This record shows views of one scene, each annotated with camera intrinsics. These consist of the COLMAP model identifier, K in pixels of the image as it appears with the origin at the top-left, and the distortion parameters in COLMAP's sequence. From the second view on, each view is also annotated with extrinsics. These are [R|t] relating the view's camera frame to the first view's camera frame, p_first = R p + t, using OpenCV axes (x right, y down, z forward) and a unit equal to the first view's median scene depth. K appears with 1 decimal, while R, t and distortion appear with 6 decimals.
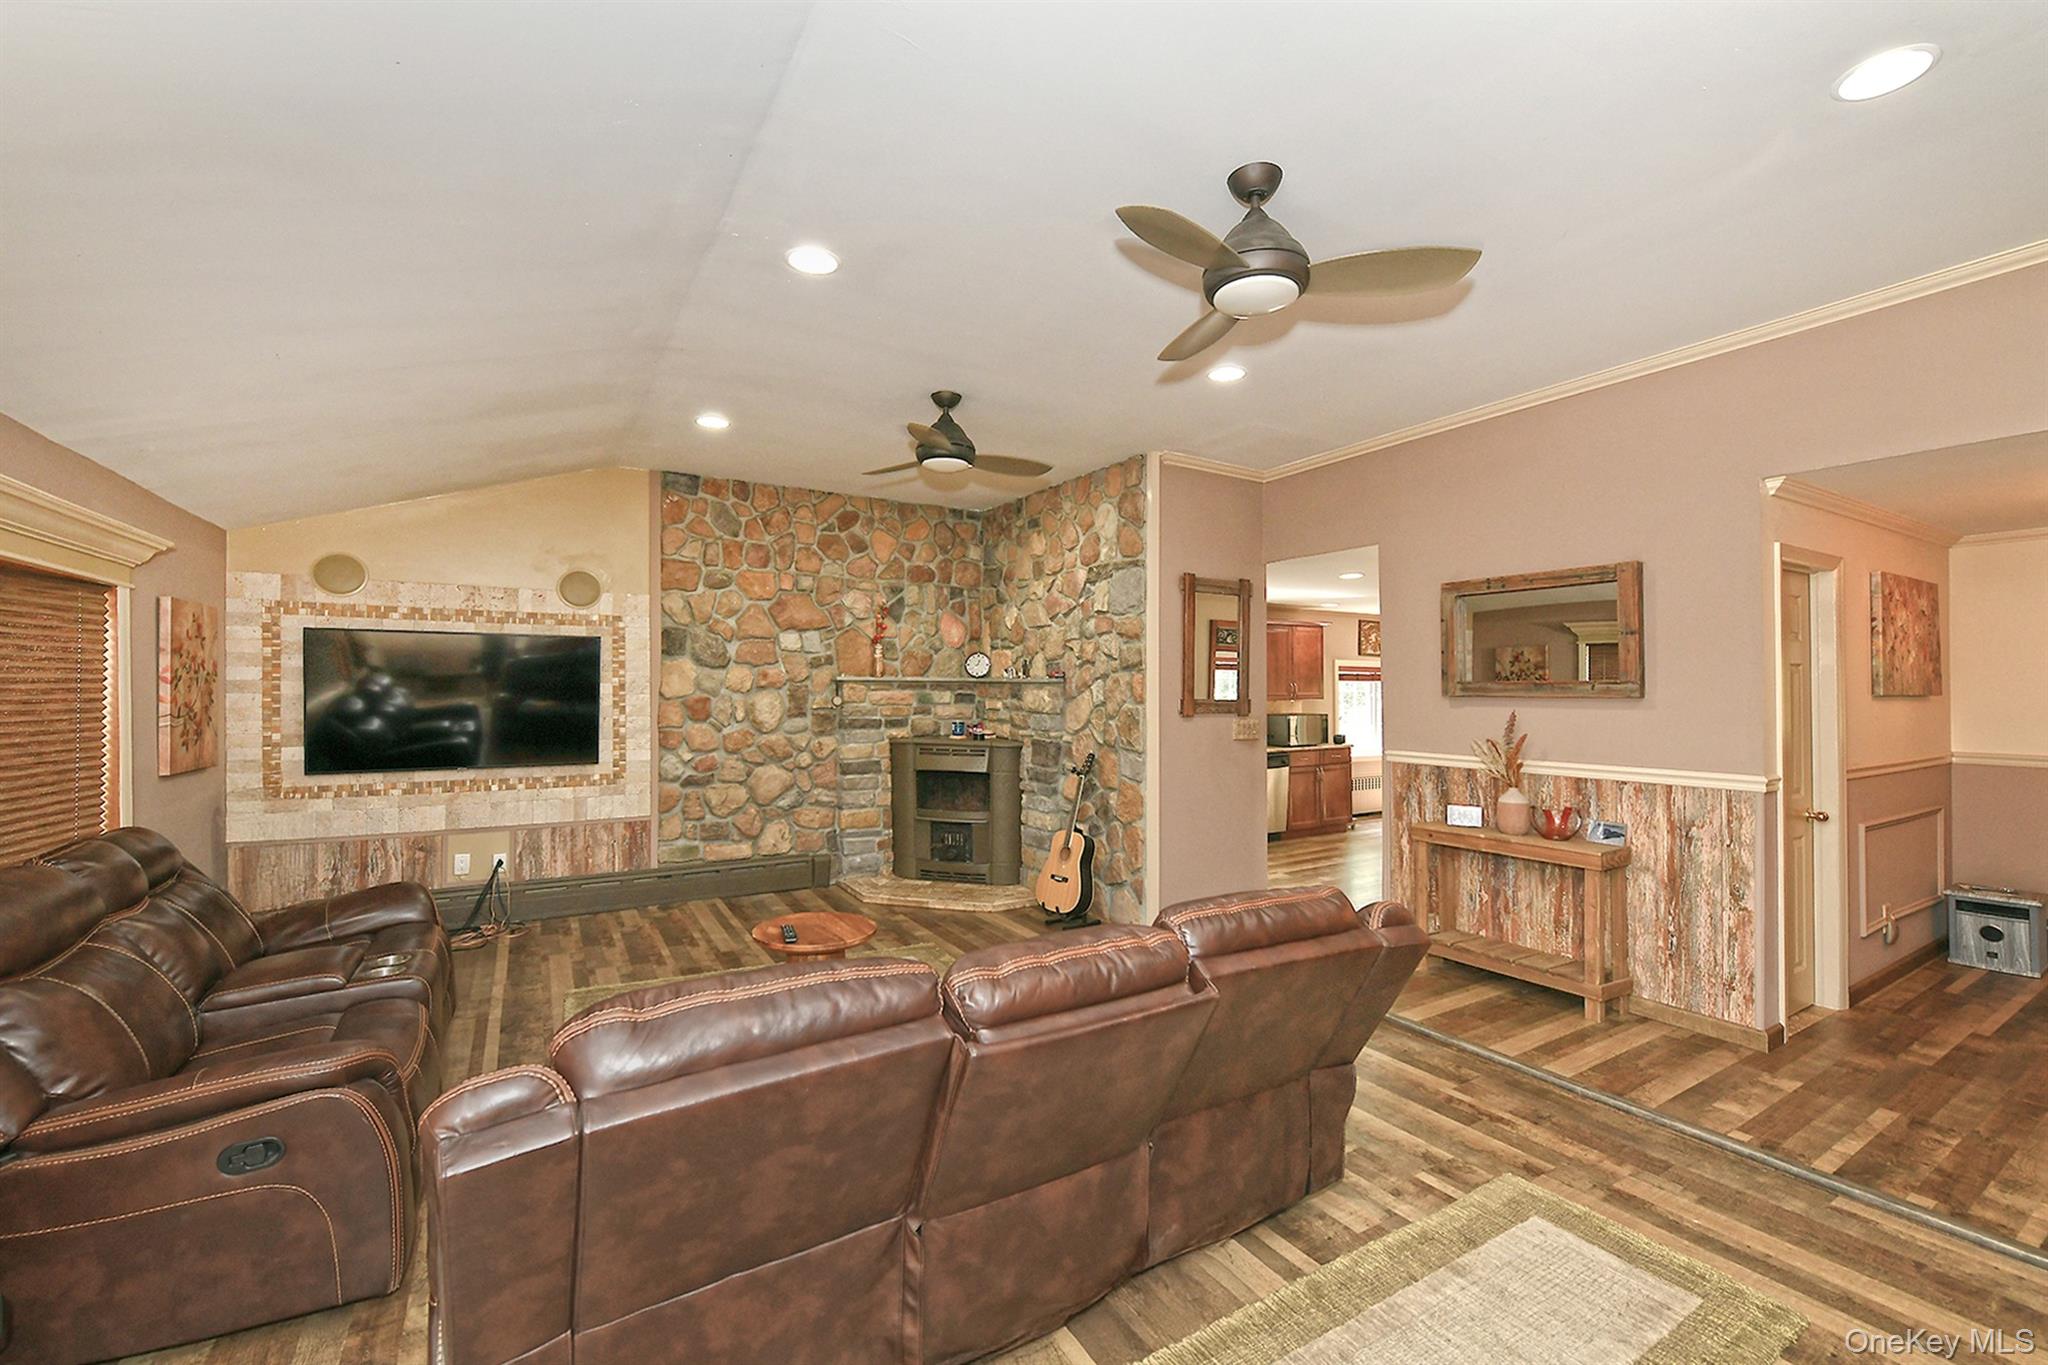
lens RADIAL K [[792.0, 0, 1101.9], [0, 792.0, 679.2], [0, 0, 1]] dist [-0.000789, -0.002311]
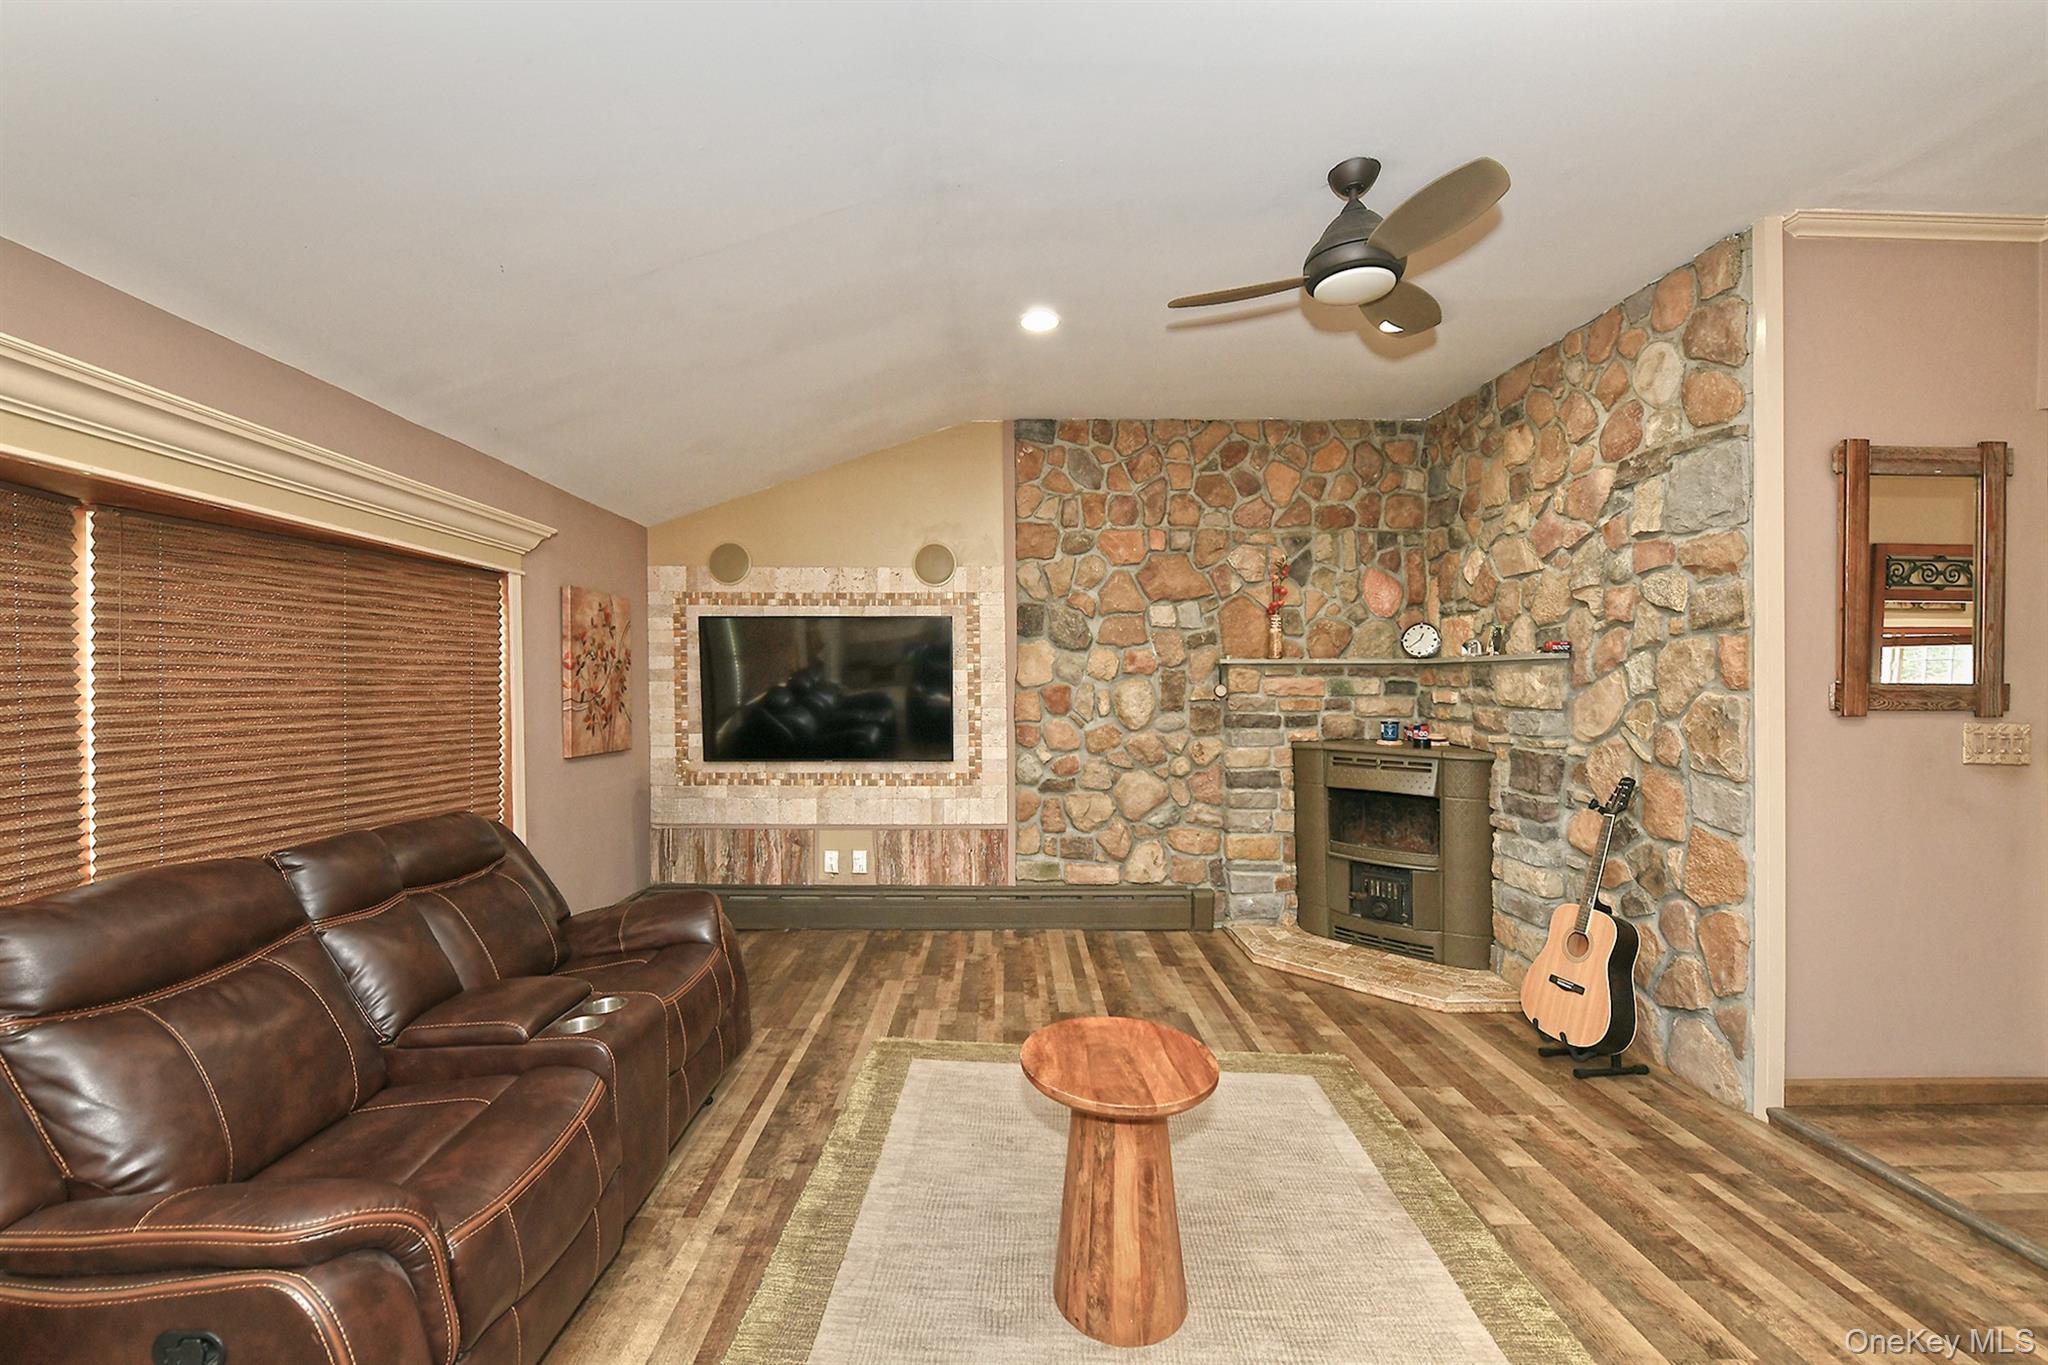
lens RADIAL K [[857.8, 0, 1037.9], [0, 857.8, 691.2], [0, 0, 1]] dist [-0.007755, -0.000159]
pose [[0.835762, -0.003394, -0.549082, -0.031165], [0.012539, 0.999838, 0.012905, 0.016534], [0.548949, -0.017671, 0.835669, 0.237036]]
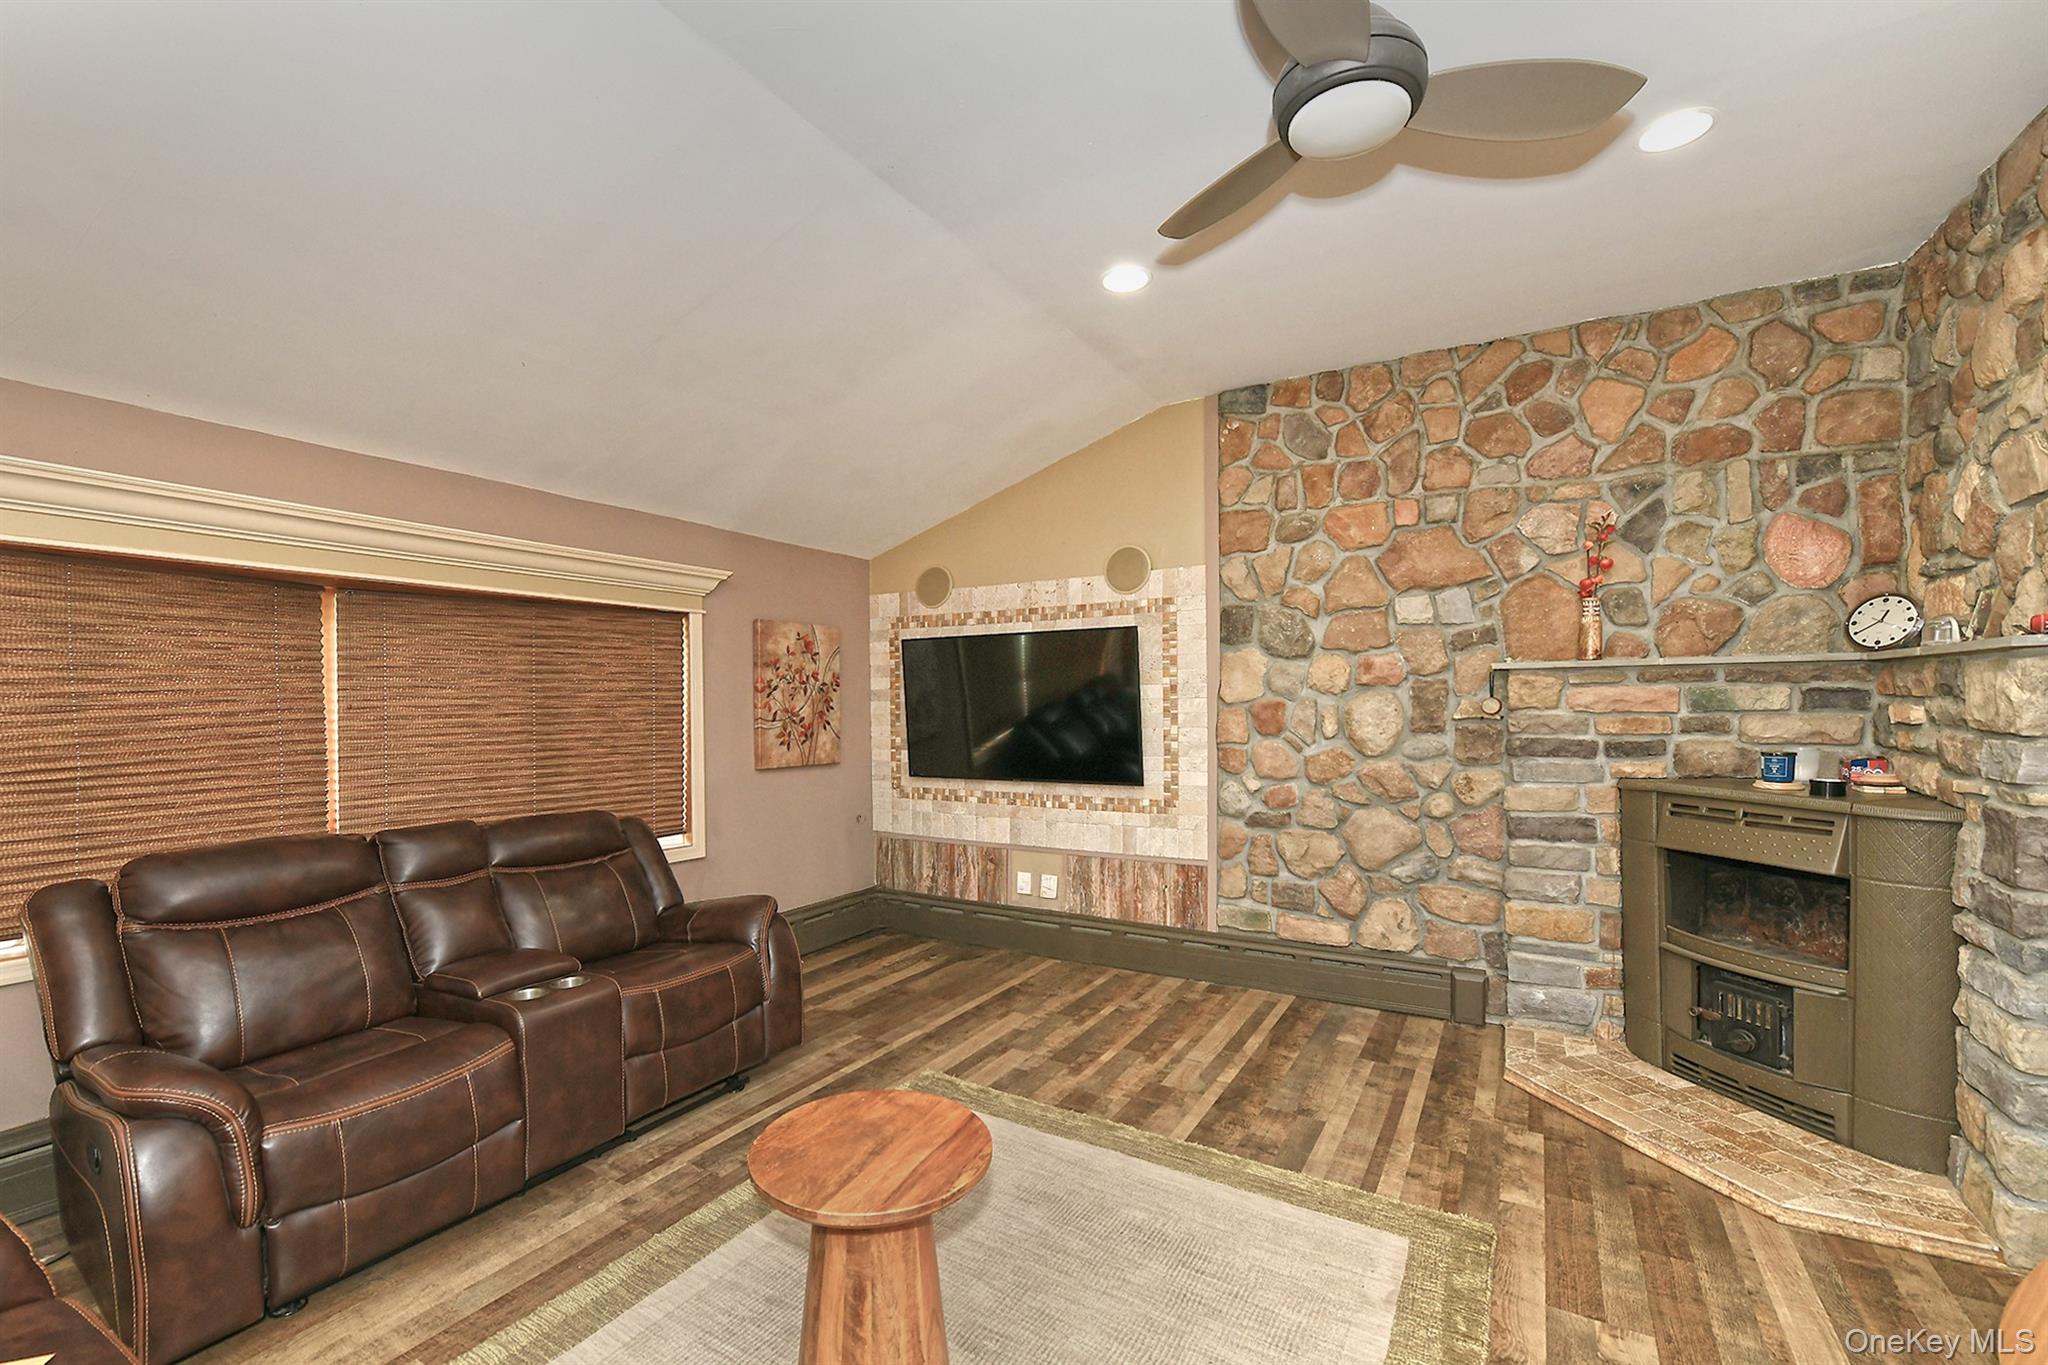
lens RADIAL K [[887.1, 0, 1001.4], [0, 887.1, 720.0], [0, 0, 1]] dist [-0.008334, -0.001288]
pose [[0.406426, 0.005826, -0.913665, 0.111052], [0.024406, 0.999554, 0.017230, 0.019875], [0.913358, -0.029301, 0.406103, 0.471462]]
